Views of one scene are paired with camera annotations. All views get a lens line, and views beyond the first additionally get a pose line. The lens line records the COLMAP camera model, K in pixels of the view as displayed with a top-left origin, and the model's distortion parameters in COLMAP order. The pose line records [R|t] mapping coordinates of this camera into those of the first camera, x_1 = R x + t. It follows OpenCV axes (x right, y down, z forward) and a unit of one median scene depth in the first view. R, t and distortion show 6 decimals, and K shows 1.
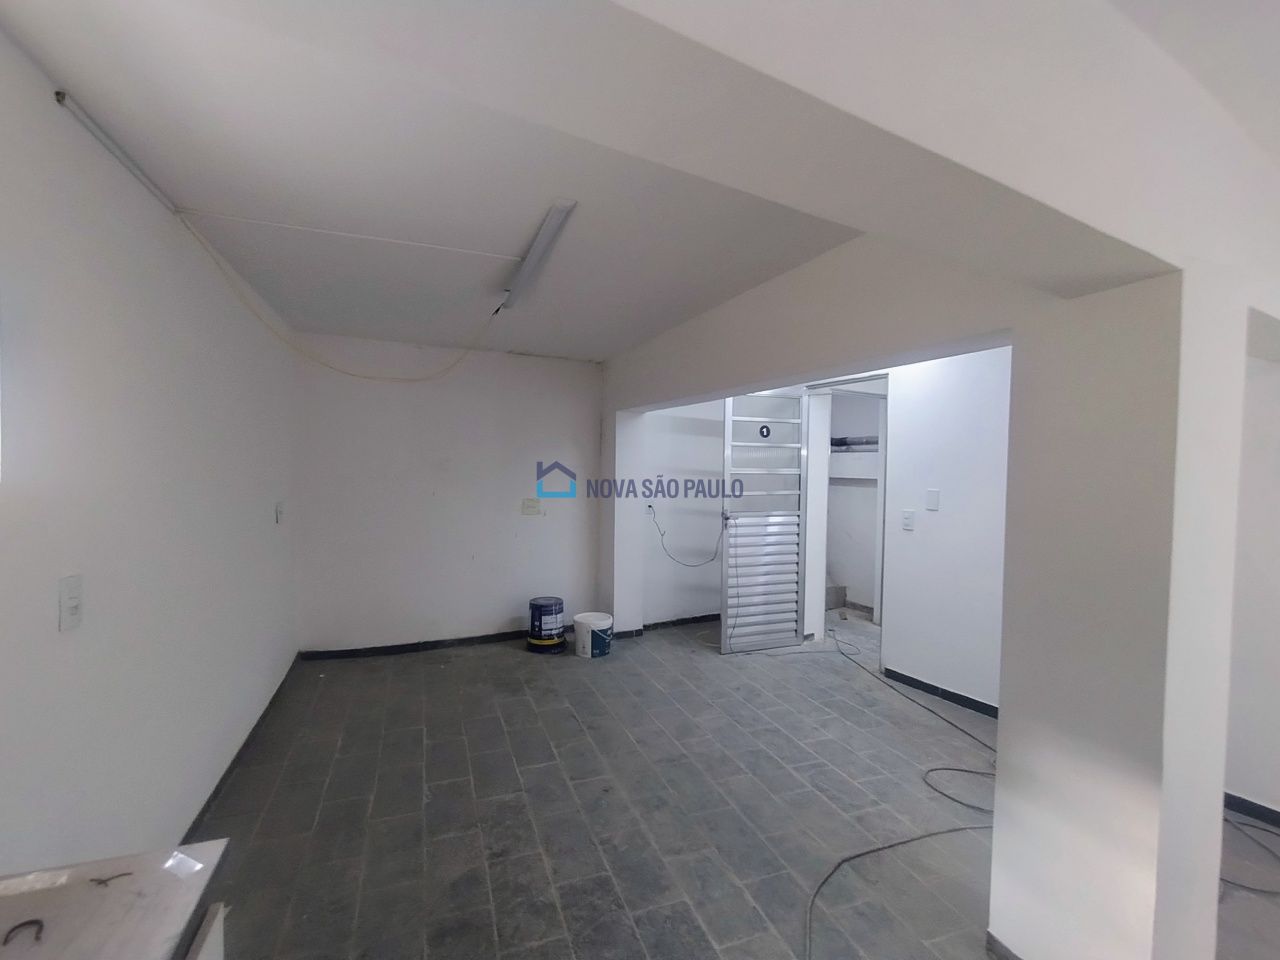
lens RADIAL K [[571.8, 0, 642.6], [0, 571.8, 477.0], [0, 0, 1]] dist [-0.018338, -0.000045]
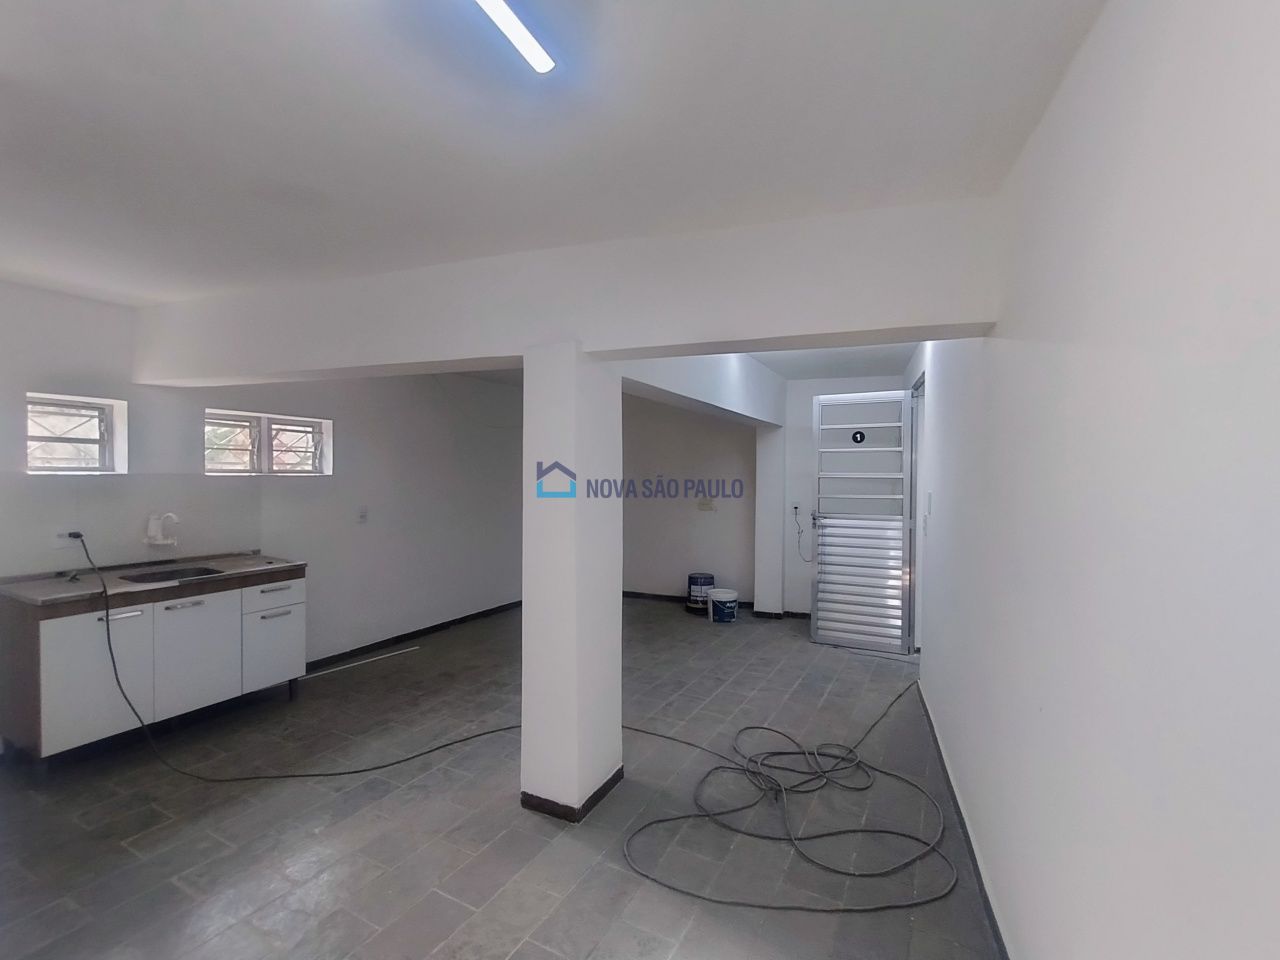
lens RADIAL K [[571.8, 0, 636.4], [0, 571.8, 480.1], [0, 0, 1]] dist [-0.018338, -0.000045]
pose [[0.665781, -0.002081, -0.746144, 0.756865], [-0.013265, 0.999805, -0.014625, 0.020035], [0.746029, 0.019635, 0.665624, 0.012724]]
